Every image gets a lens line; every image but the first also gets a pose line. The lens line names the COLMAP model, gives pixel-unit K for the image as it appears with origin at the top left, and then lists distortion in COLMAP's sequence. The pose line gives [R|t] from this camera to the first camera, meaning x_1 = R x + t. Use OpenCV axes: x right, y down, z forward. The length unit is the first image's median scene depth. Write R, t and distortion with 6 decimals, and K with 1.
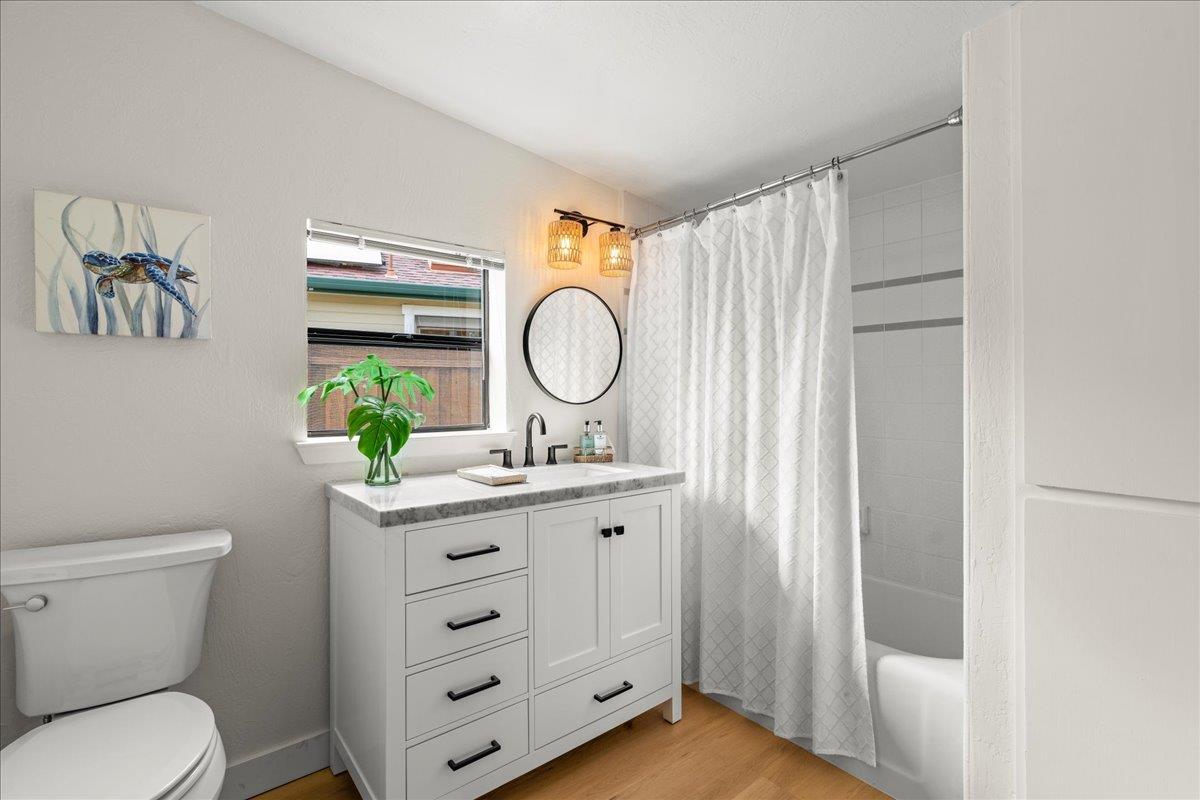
lens RADIAL K [[548.2, 0, 600.0], [0, 548.2, 400.0], [0, 0, 1]] dist [-0.021460, 0.013315]
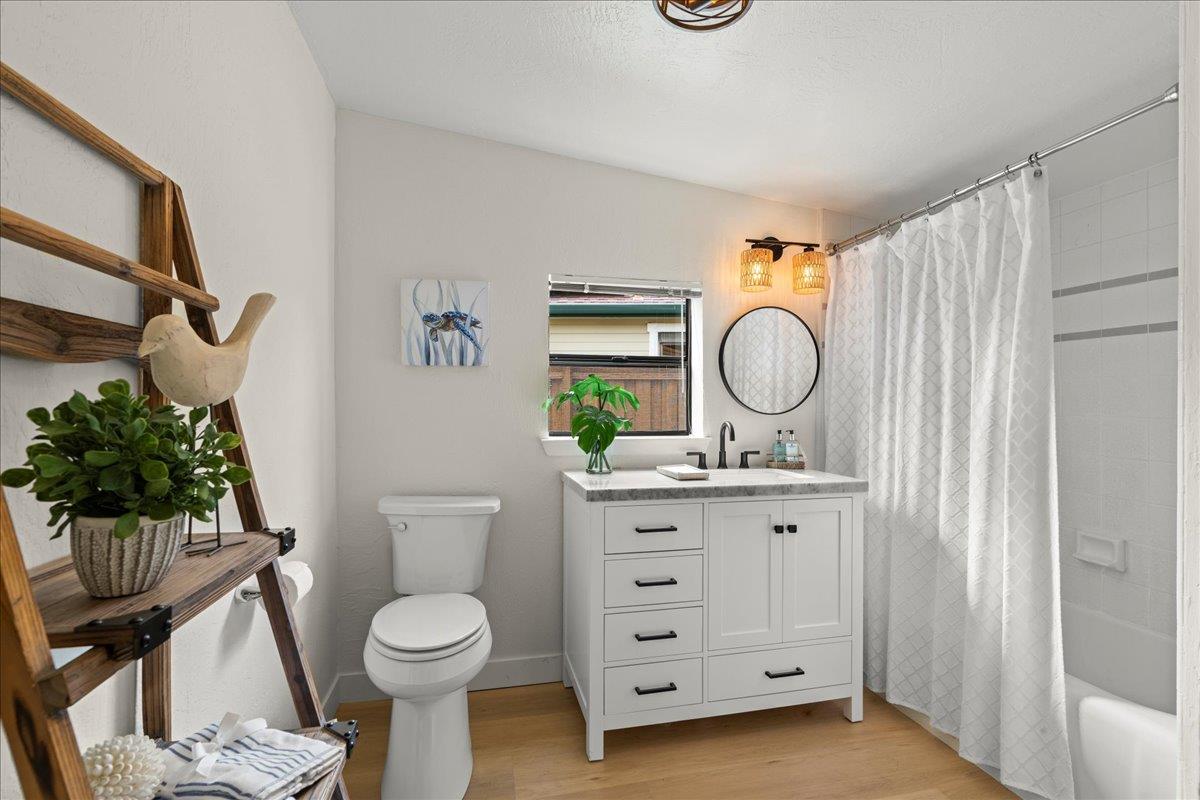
lens RADIAL K [[564.2, 0, 603.6], [0, 564.2, 423.1], [0, 0, 1]] dist [0.000268, 0.000239]
pose [[0.896362, 0.021064, -0.442822, 0.193879], [-0.010901, 0.999616, 0.025484, -0.000284], [0.443189, -0.018016, 0.896247, -0.187192]]
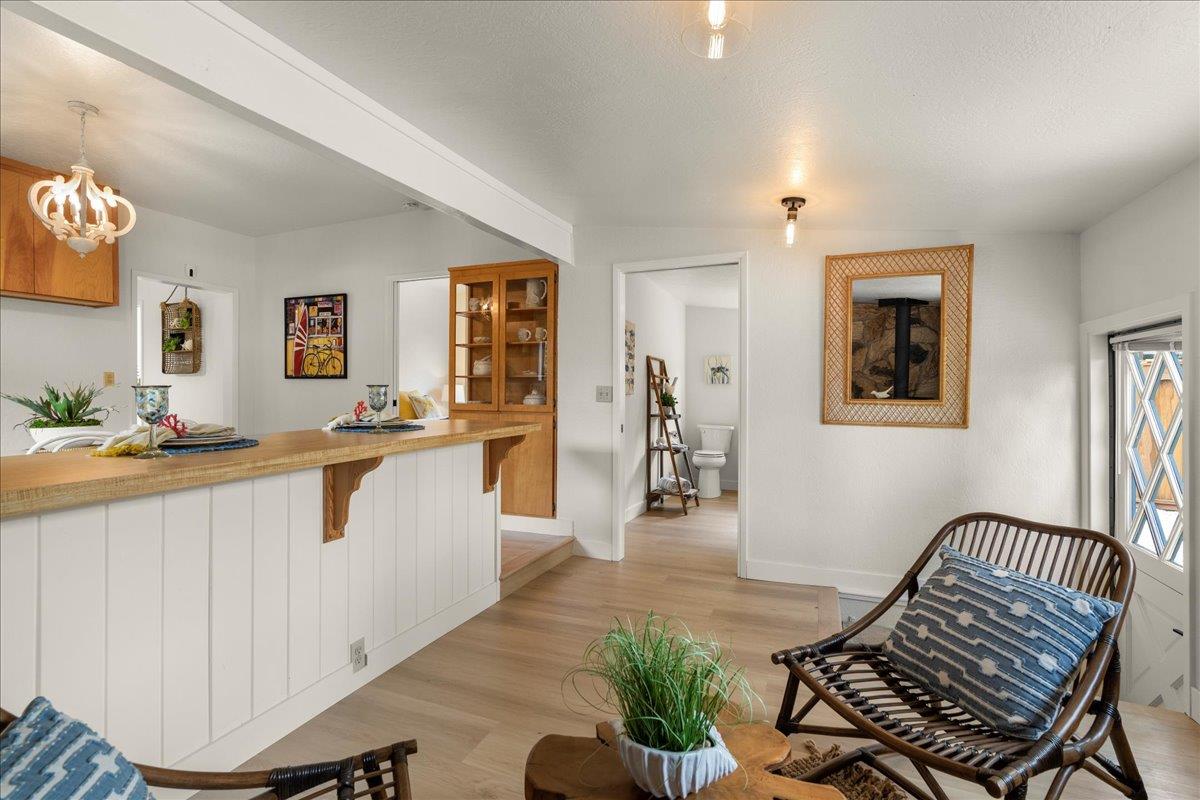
lens RADIAL K [[538.8, 0, 606.3], [0, 538.8, 400.2], [0, 0, 1]] dist [-0.000882, -0.000051]
pose [[0.498001, 0.014967, -0.867047, 2.221789], [-0.016682, 0.999831, 0.007678, 0.011904], [0.867016, 0.010640, 0.498167, -1.790072]]
